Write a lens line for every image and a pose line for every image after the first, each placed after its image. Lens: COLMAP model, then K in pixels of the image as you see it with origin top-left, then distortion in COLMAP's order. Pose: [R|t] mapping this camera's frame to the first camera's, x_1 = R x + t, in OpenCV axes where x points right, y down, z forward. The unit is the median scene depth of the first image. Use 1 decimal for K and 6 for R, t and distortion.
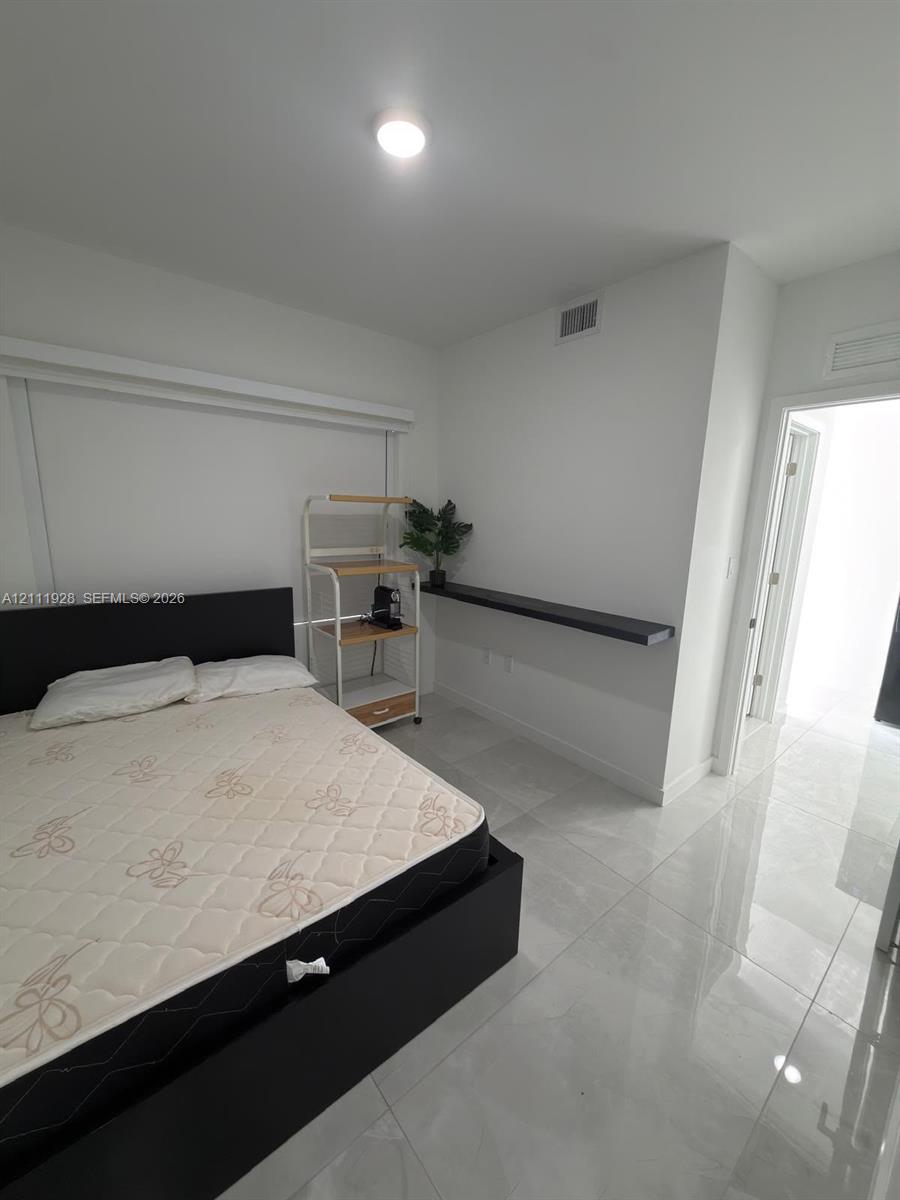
lens RADIAL K [[477.5, 0, 452.2], [0, 477.5, 602.6], [0, 0, 1]] dist [0.000952, -0.000618]
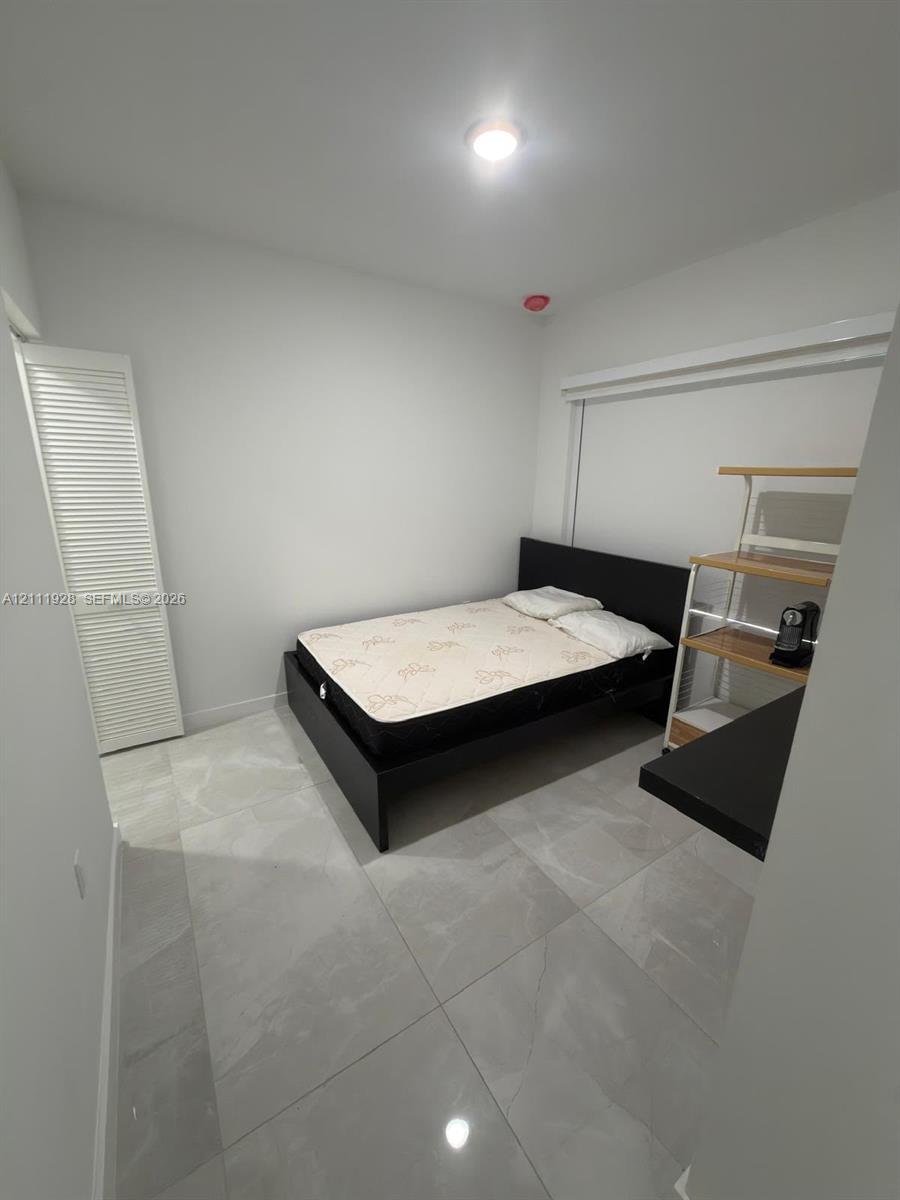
lens RADIAL K [[477.5, 0, 452.3], [0, 477.5, 601.8], [0, 0, 1]] dist [0.000952, -0.000618]
pose [[-0.124652, 0.243467, -0.961866, 0.777976], [-0.201588, 0.942993, 0.264814, -0.154915], [0.971506, 0.226910, -0.068466, 0.777235]]
